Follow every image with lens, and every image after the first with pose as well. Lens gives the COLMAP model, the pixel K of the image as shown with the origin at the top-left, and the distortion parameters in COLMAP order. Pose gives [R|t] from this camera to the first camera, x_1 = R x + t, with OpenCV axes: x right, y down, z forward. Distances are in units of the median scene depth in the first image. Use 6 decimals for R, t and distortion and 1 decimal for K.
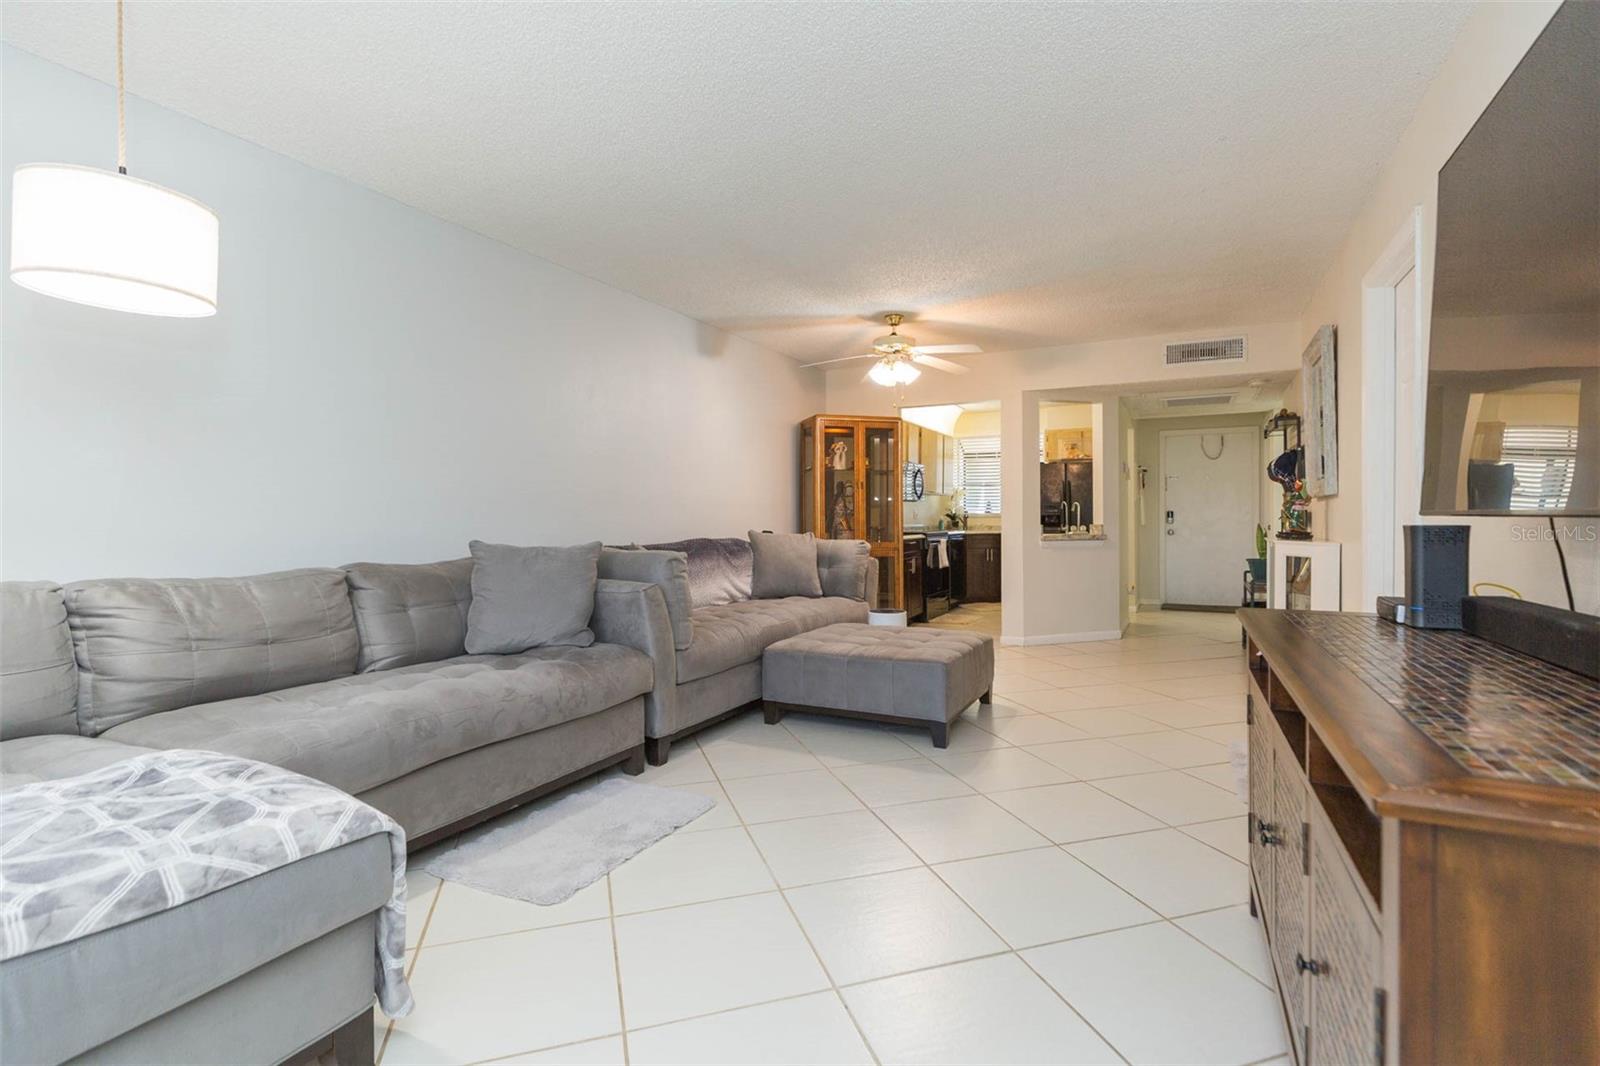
lens RADIAL K [[726.5, 0, 810.1], [0, 726.5, 509.2], [0, 0, 1]] dist [0.004326, -0.000212]
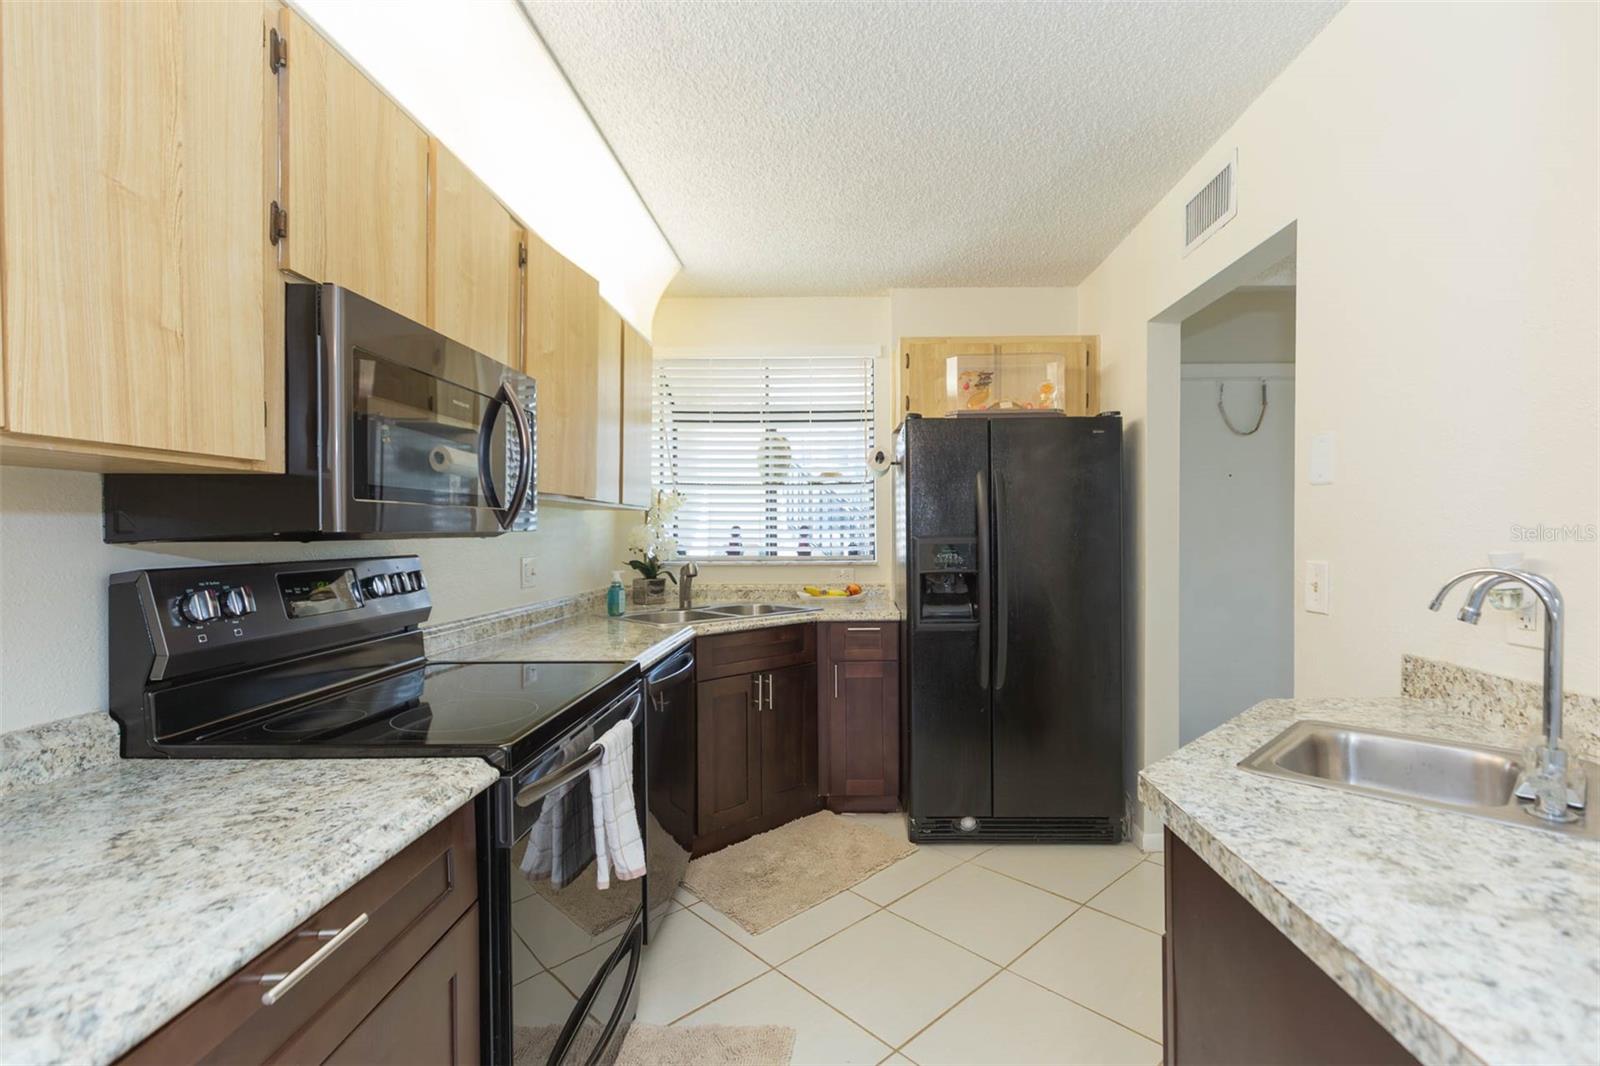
lens RADIAL K [[748.0, 0, 835.2], [0, 748.0, 516.8], [0, 0, 1]] dist [0.001088, -0.000201]
pose [[0.899055, 0.001473, 0.437833, 0.233899], [0.001358, 0.999980, -0.006154, -0.026111], [-0.437834, 0.006127, 0.899035, 1.252910]]
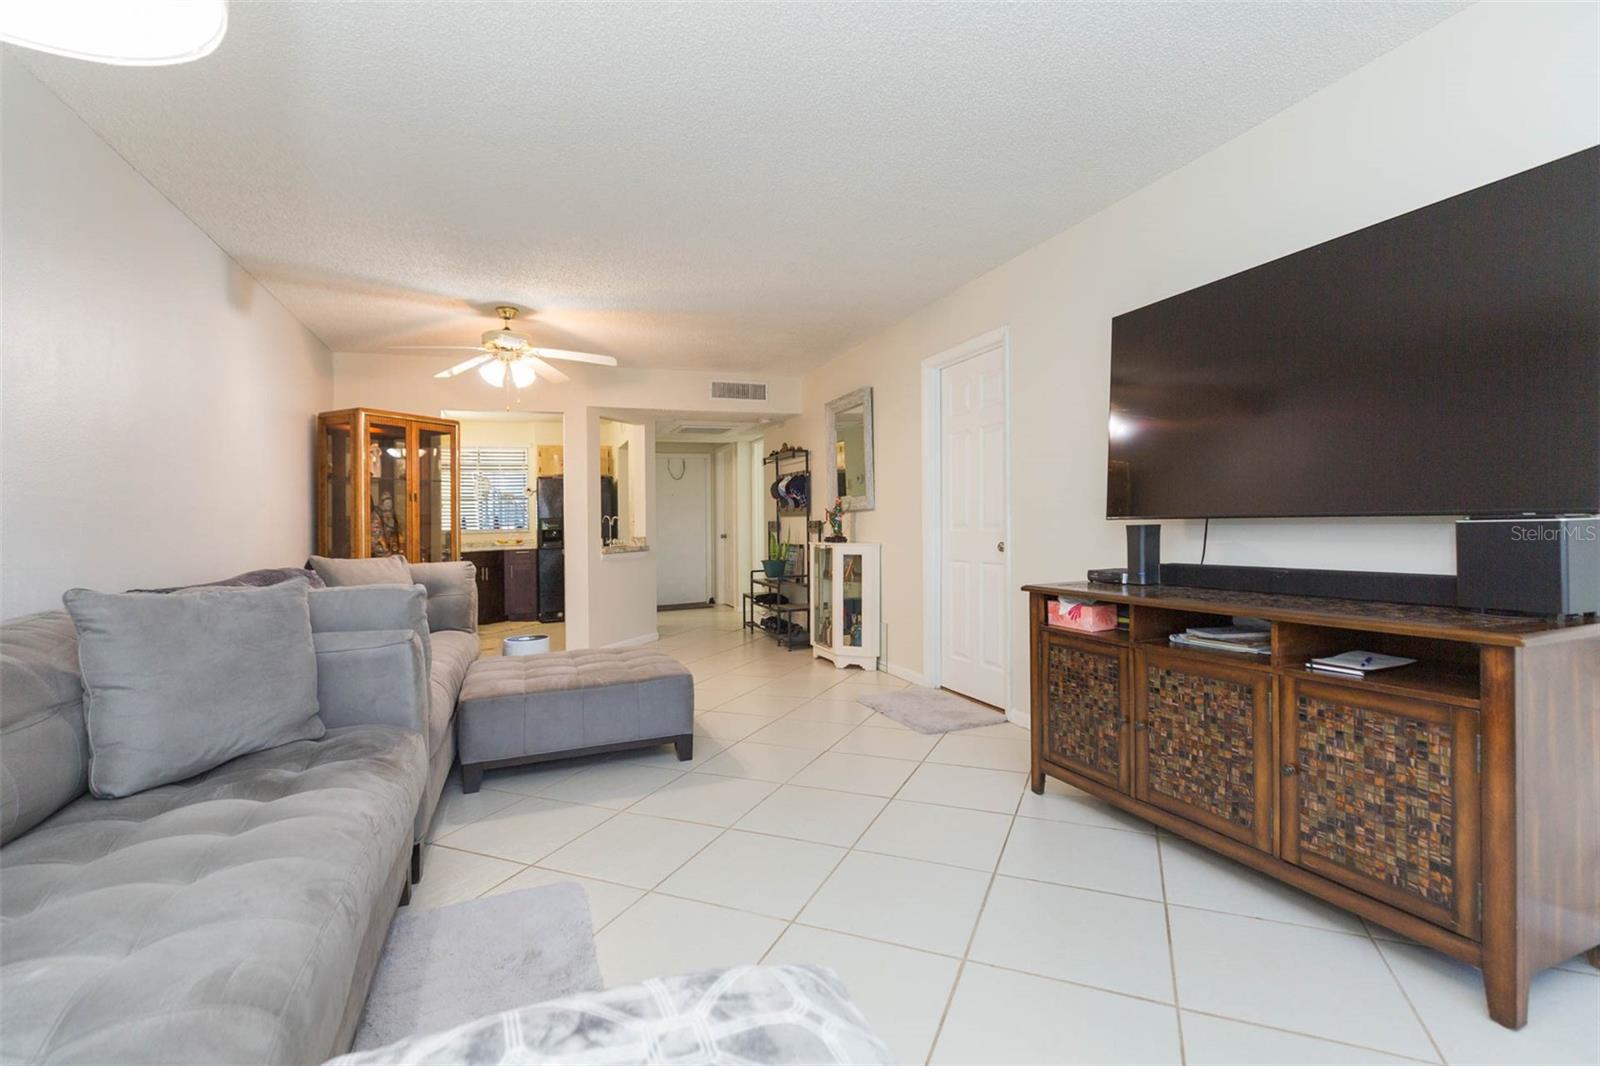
lens RADIAL K [[709.3, 0, 802.0], [0, 709.3, 515.7], [0, 0, 1]] dist [0.003497, 0.000130]
pose [[0.669245, -0.004542, 0.743028, -0.294170], [0.014137, 0.999878, -0.006620, 0.000041], [-0.742908, 0.014935, 0.669227, 0.148674]]
